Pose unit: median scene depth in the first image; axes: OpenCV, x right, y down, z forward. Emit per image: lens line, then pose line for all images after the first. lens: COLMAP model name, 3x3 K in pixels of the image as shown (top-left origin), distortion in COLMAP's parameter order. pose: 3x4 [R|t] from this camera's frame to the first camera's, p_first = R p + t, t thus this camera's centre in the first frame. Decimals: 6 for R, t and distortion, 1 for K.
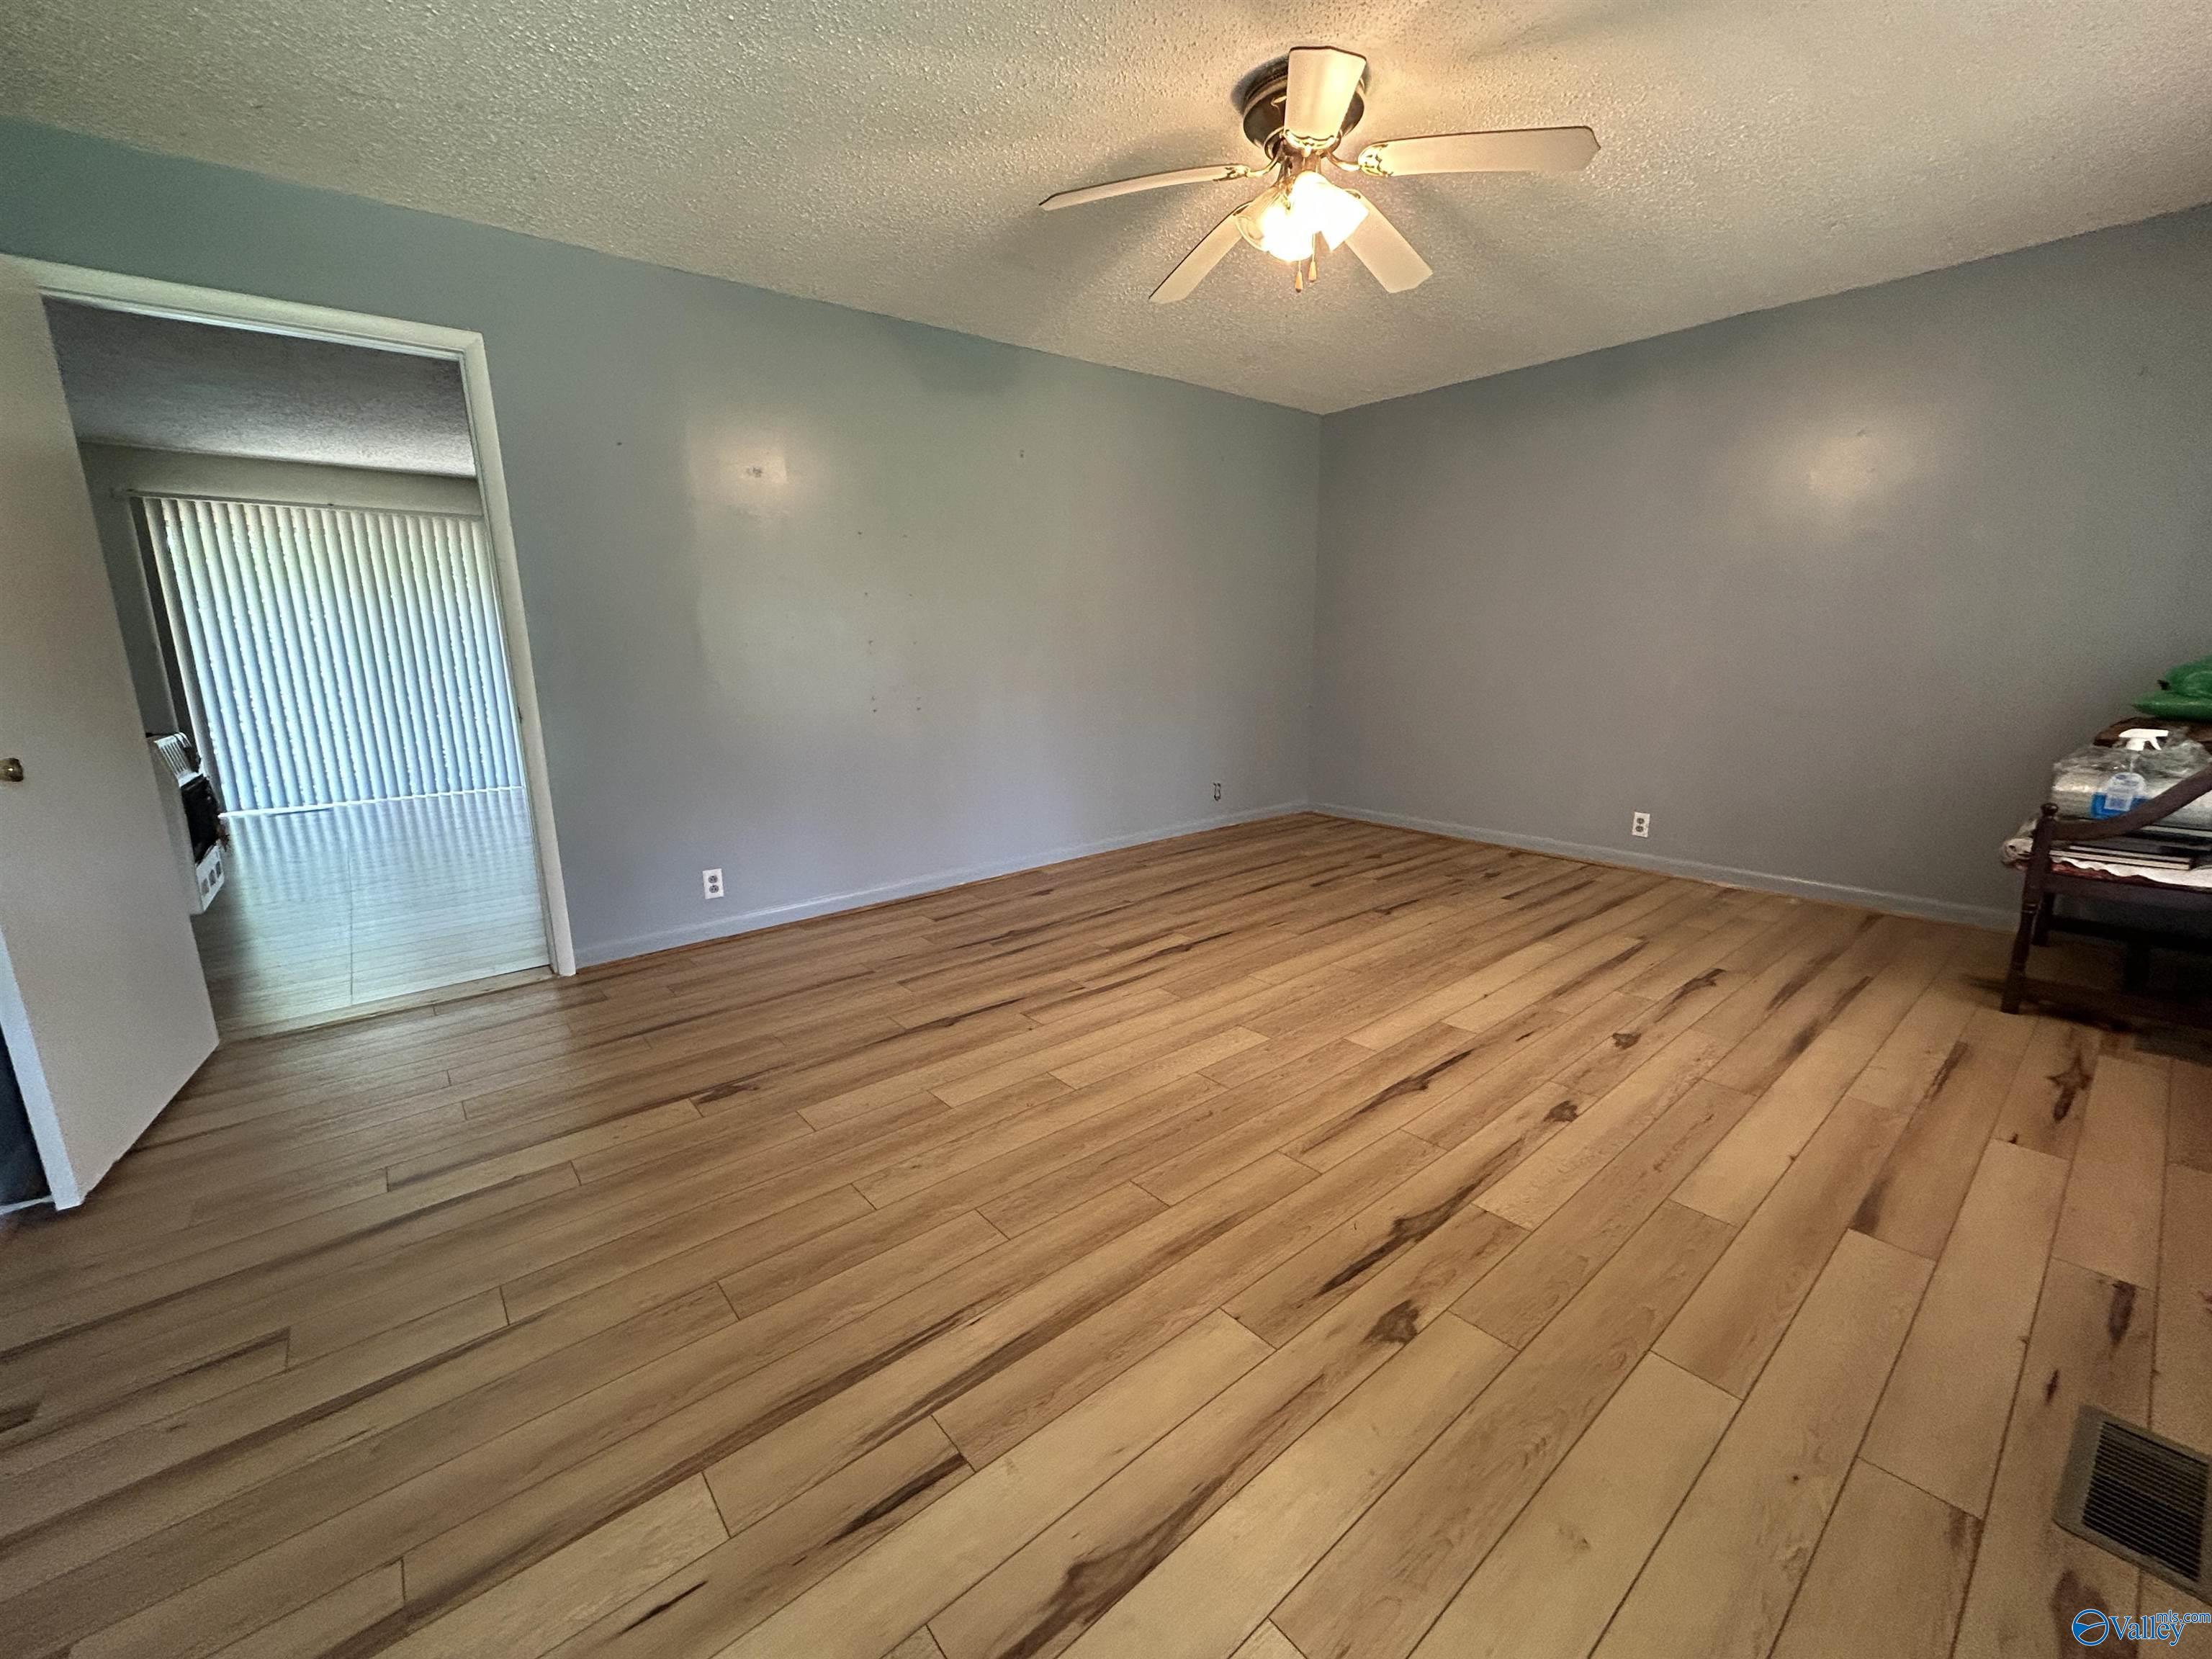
lens RADIAL K [[891.9, 0, 1106.0], [0, 891.9, 829.5], [0, 0, 1]] dist [-0.002721, 0.000842]
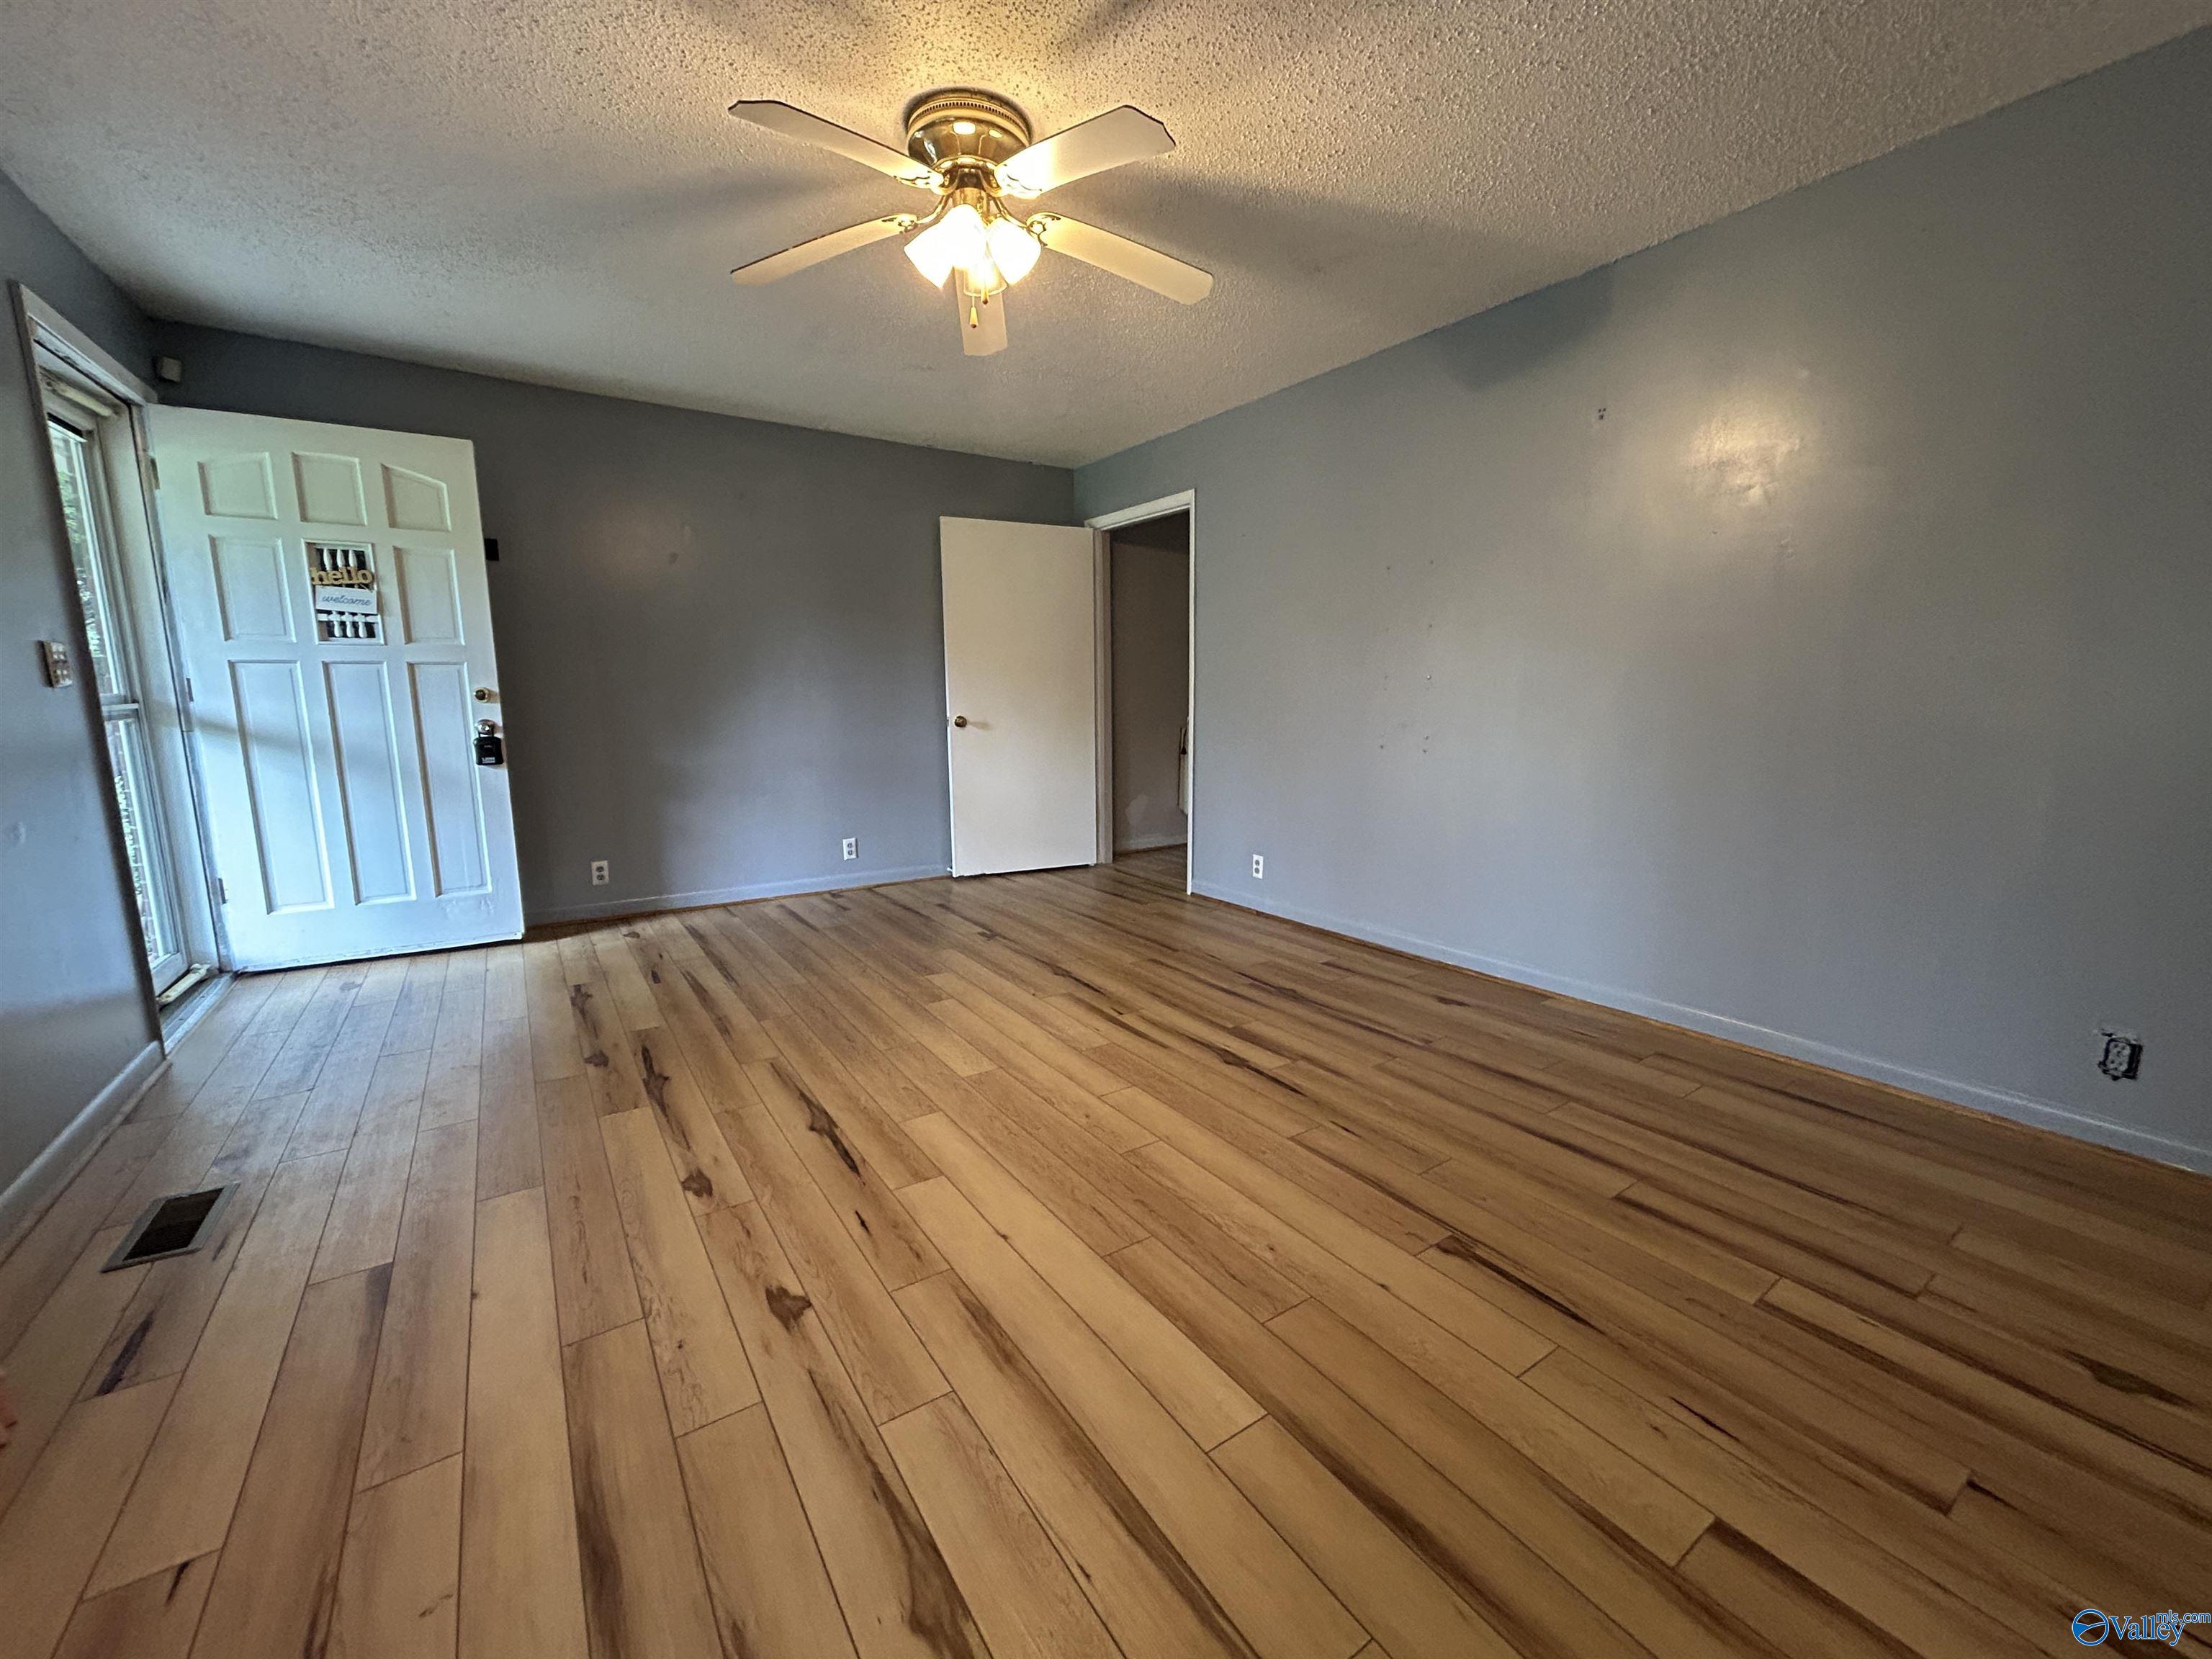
lens RADIAL K [[891.9, 0, 1106.0], [0, 891.9, 829.5], [0, 0, 1]] dist [-0.002721, 0.000842]
pose [[-0.099228, 0.175192, -0.979521, 1.058446], [-0.199687, 0.960849, 0.192081, -0.247356], [0.974823, 0.214657, -0.060359, 1.113200]]
